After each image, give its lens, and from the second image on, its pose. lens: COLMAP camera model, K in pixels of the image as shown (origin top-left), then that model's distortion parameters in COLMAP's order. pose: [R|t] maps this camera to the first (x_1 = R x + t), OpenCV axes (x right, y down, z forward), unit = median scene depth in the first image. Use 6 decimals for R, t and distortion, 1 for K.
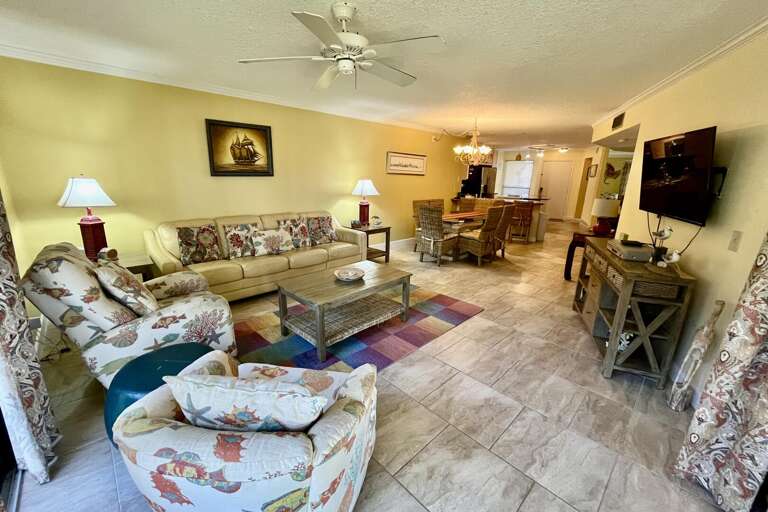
lens RADIAL K [[315.4, 0, 384.0], [0, 315.4, 256.0], [0, 0, 1]] dist [0.001263, 0.000049]
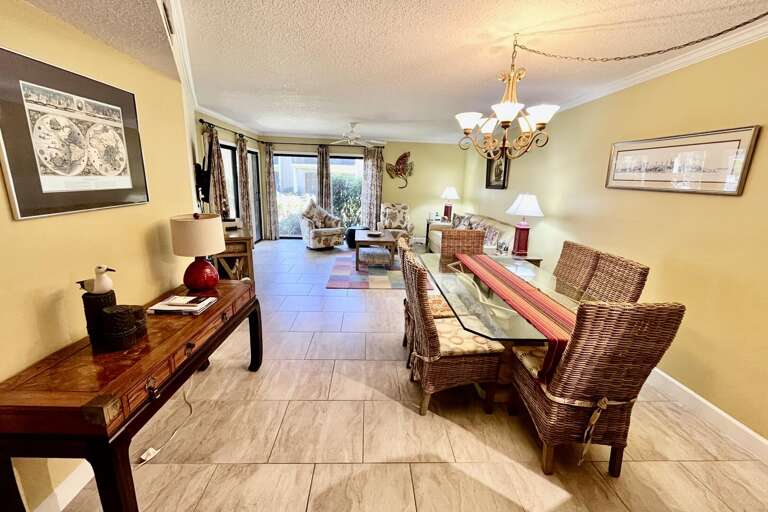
lens RADIAL K [[315.4, 0, 384.0], [0, 315.4, 256.0], [0, 0, 1]] dist [0.001263, 0.000049]
pose [[-0.685060, 0.115280, -0.719307, 0.977574], [-0.240314, 0.896366, 0.372528, -0.382324], [0.687707, 0.428064, -0.586362, 1.596715]]
